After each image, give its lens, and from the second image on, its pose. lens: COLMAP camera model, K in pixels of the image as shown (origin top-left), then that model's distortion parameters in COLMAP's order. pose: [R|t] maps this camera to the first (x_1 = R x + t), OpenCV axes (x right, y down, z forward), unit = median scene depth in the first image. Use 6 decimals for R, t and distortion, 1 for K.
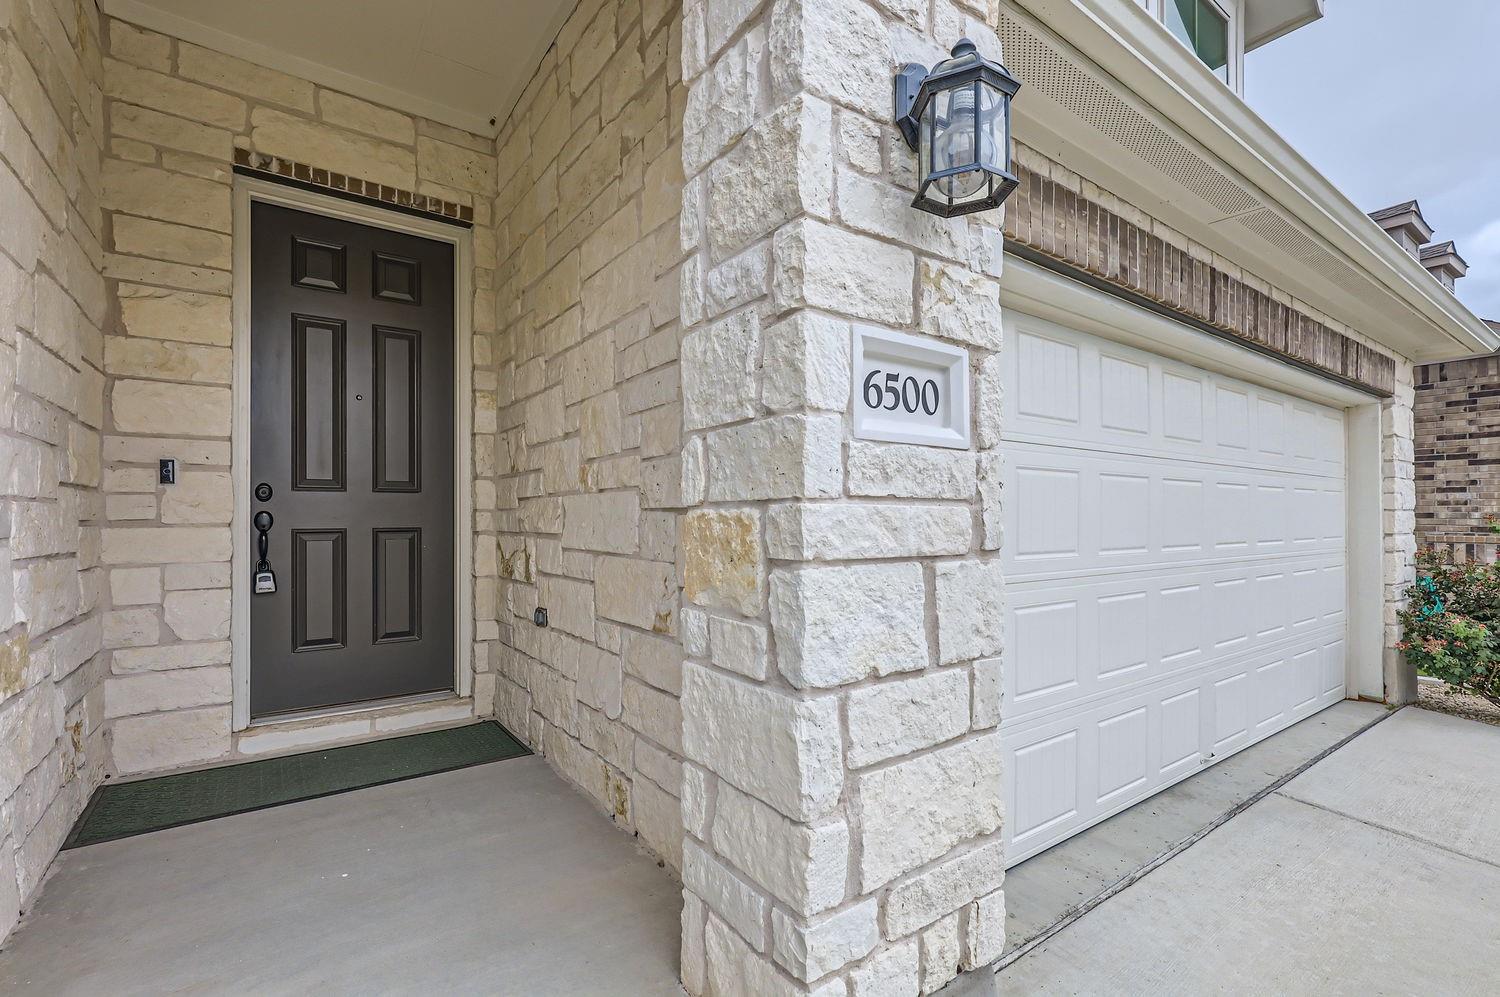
lens RADIAL K [[672.1, 0, 750.0], [0, 672.1, 498.5], [0, 0, 1]] dist [0.000666, 0.000101]
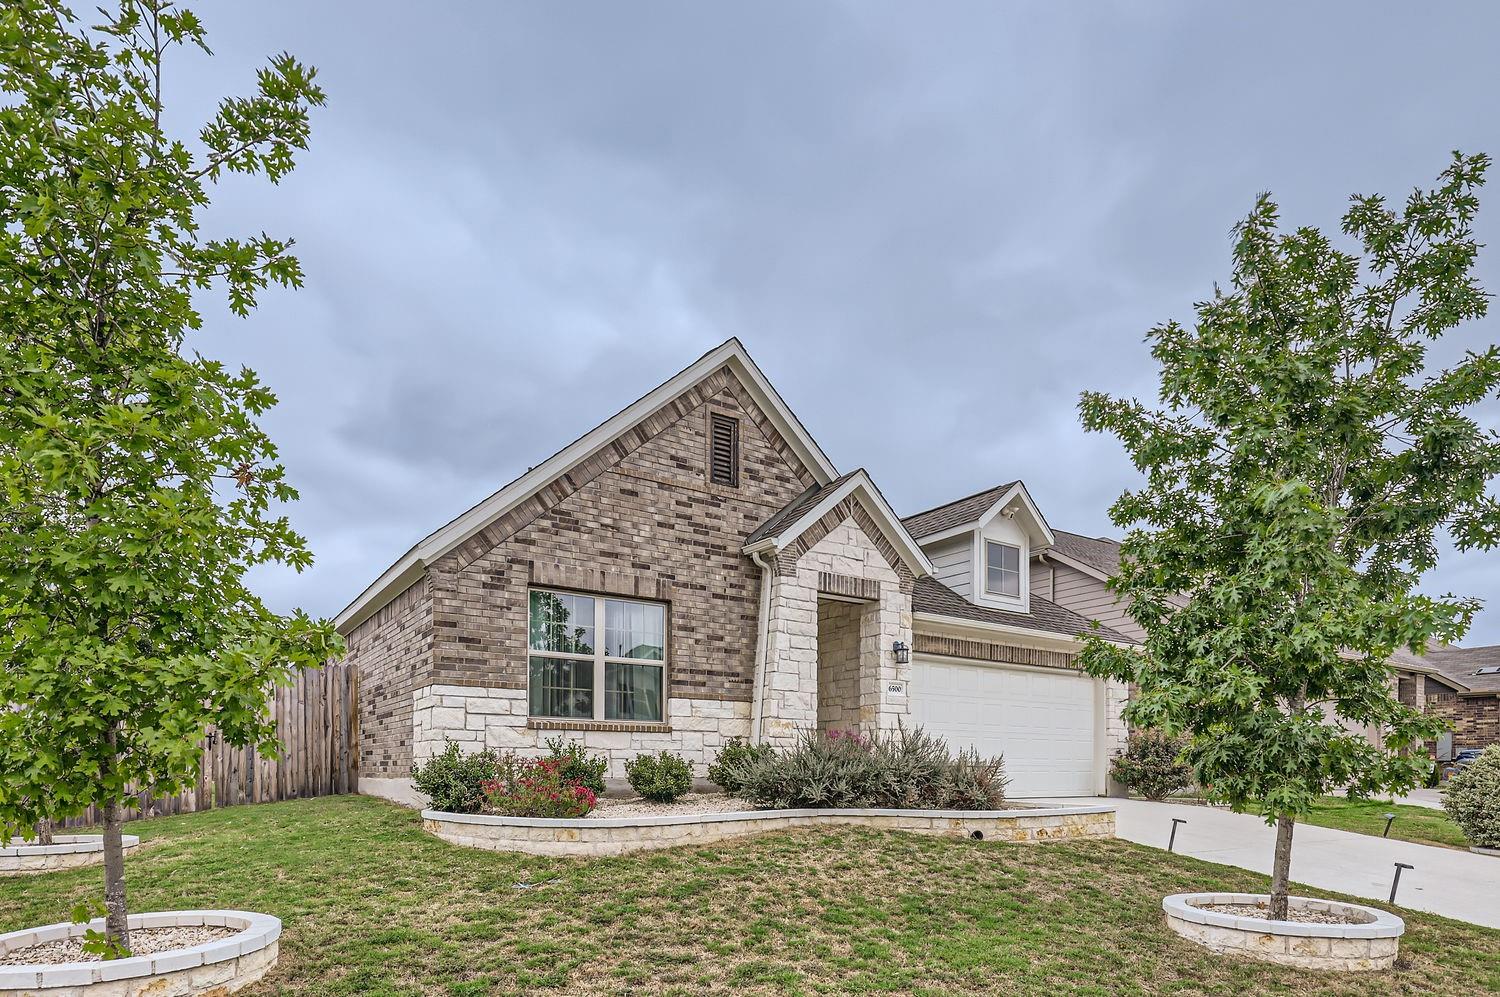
lens RADIAL K [[864.1, 0, 750.0], [0, 864.1, 498.5], [0, 0, 1]] dist [0.000682, 0.000259]
pose [[0.999926, -0.002232, -0.011990, -0.578644], [-0.001151, 0.961431, -0.275046, 0.203888], [0.012141, 0.275039, 0.961356, -4.046549]]
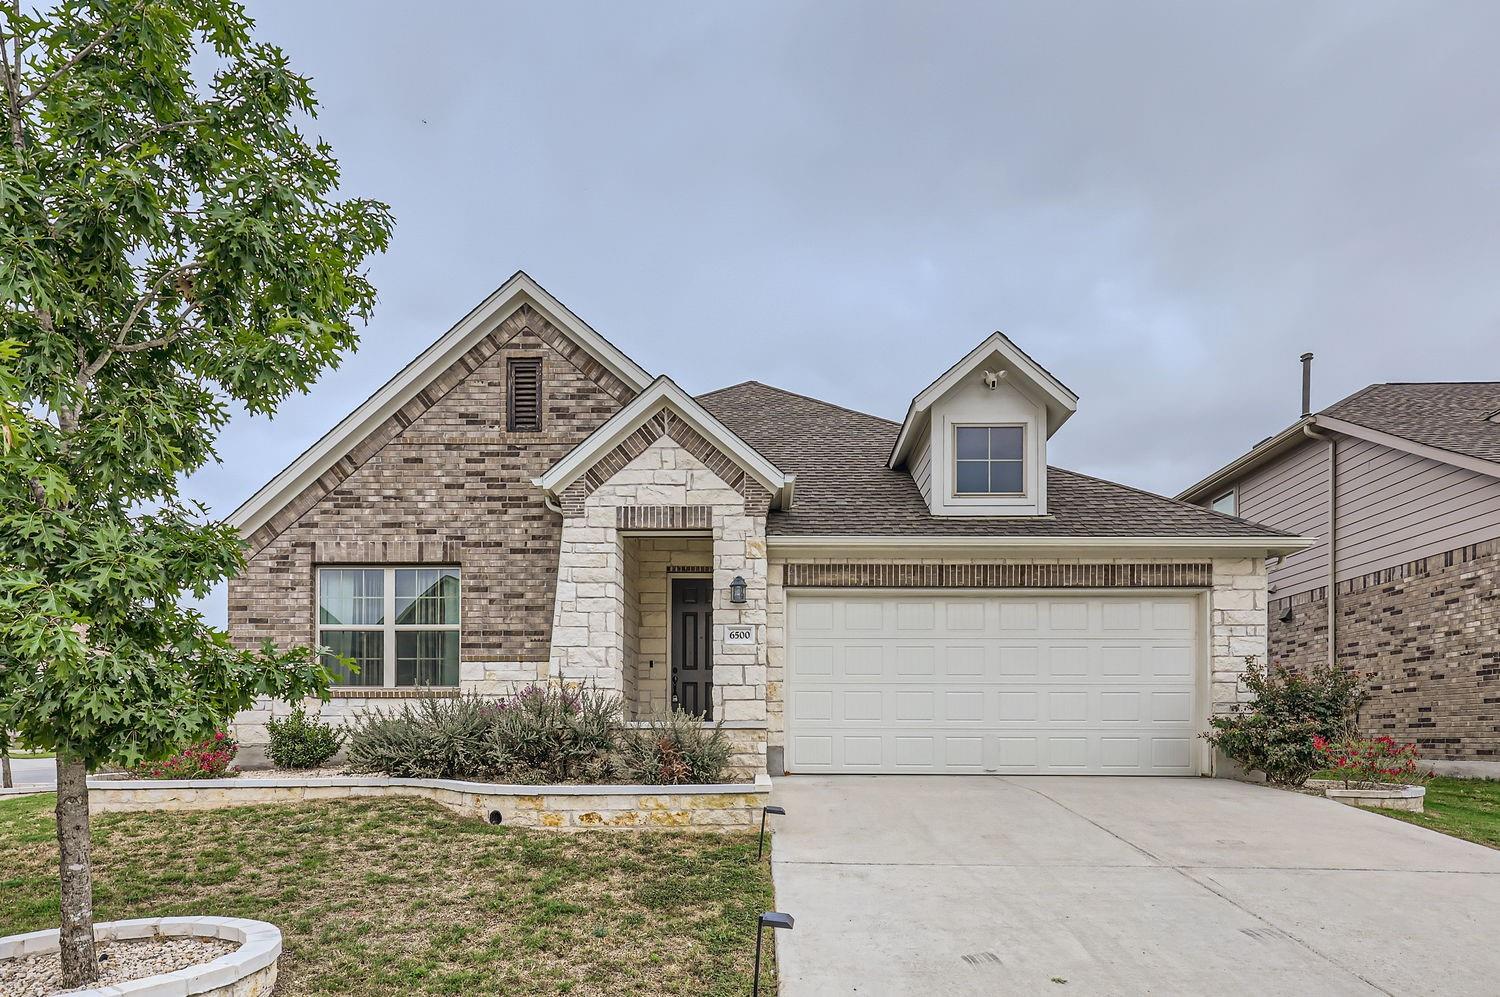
lens RADIAL K [[822.9, 0, 748.5], [0, 822.9, 521.9], [0, 0, 1]] dist [0.003007, 0.000264]
pose [[0.796218, -0.156497, -0.584419, 2.183334], [0.014241, 0.970546, -0.240494, 0.283343], [0.604842, 0.183163, 0.774995, -2.179952]]
